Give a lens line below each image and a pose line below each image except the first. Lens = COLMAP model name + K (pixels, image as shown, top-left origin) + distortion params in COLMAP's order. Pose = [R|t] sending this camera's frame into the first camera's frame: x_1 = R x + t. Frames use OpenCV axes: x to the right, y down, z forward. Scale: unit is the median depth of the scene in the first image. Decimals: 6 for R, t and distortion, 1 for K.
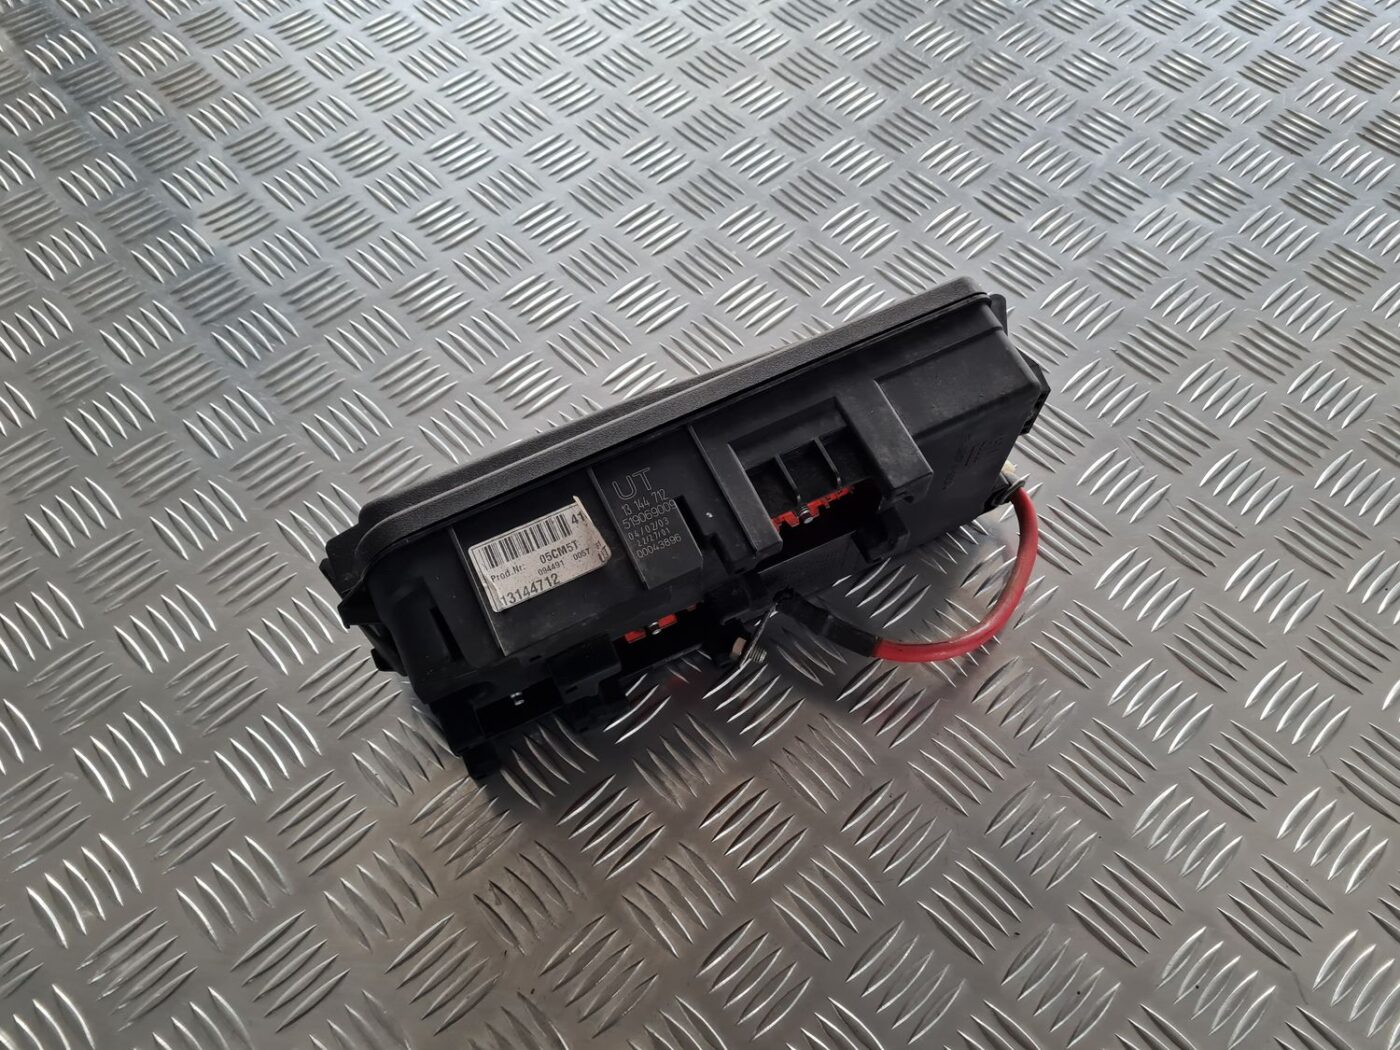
lens RADIAL K [[1043.9, 0, 706.6], [0, 1043.9, 524.1], [0, 0, 1]] dist [0.004253, -0.011300]
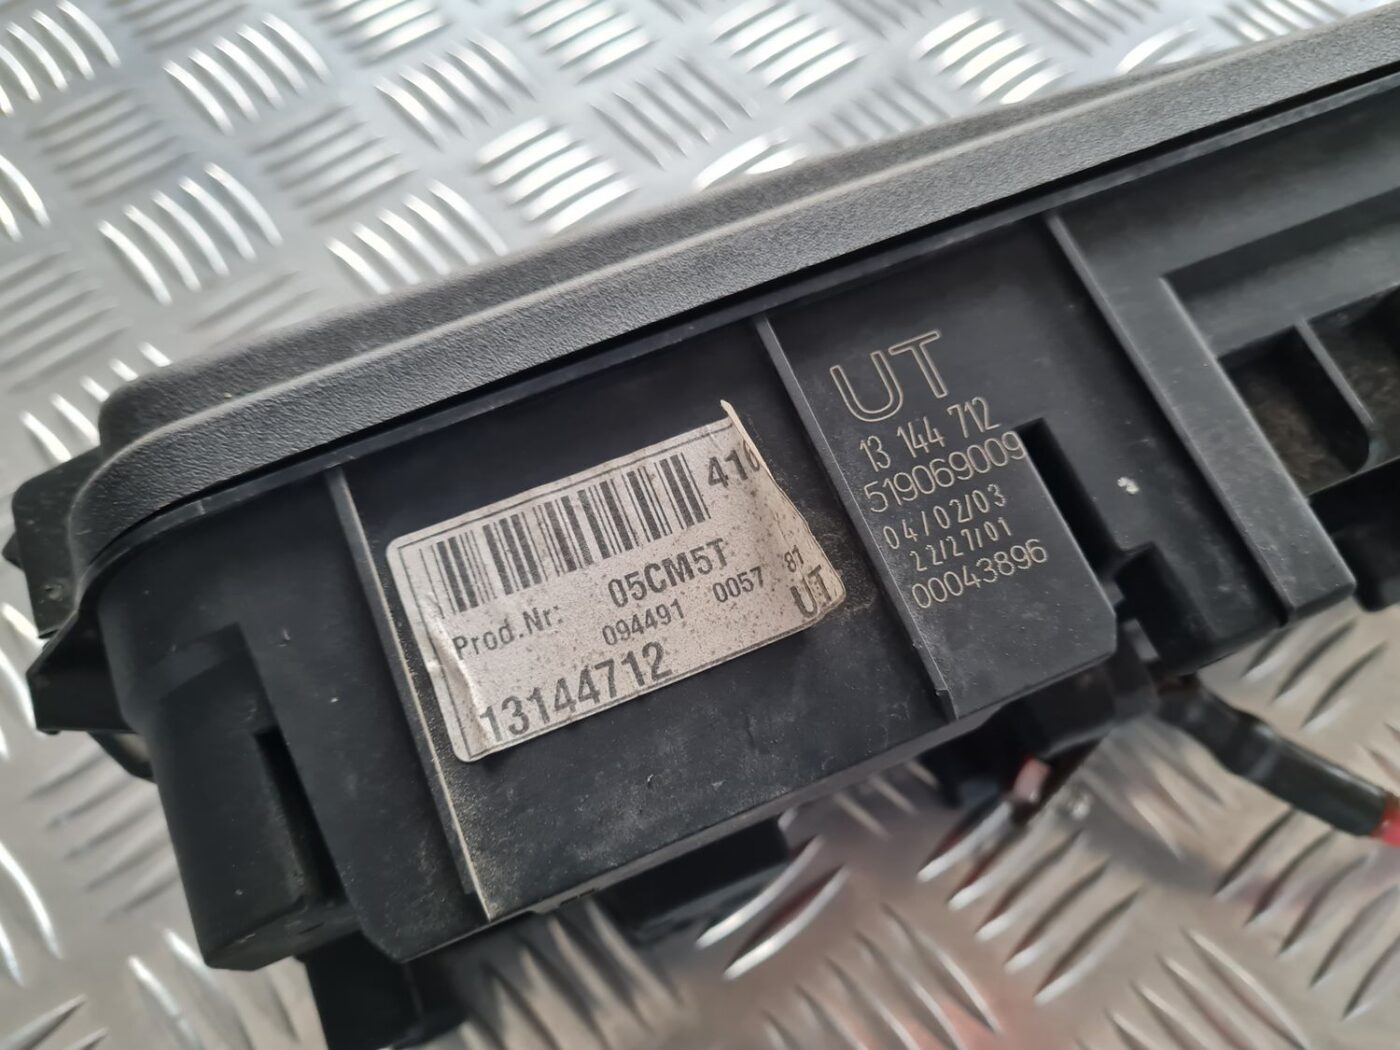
lens RADIAL K [[1074.2, 0, 700.0], [0, 1074.2, 525.0], [0, 0, 1]] dist [-0.005497, -0.003909]
pose [[0.998090, 0.060243, 0.013654, -0.136826], [-0.061080, 0.995483, 0.072687, -0.012690], [-0.009214, -0.073382, 0.997261, 0.669118]]
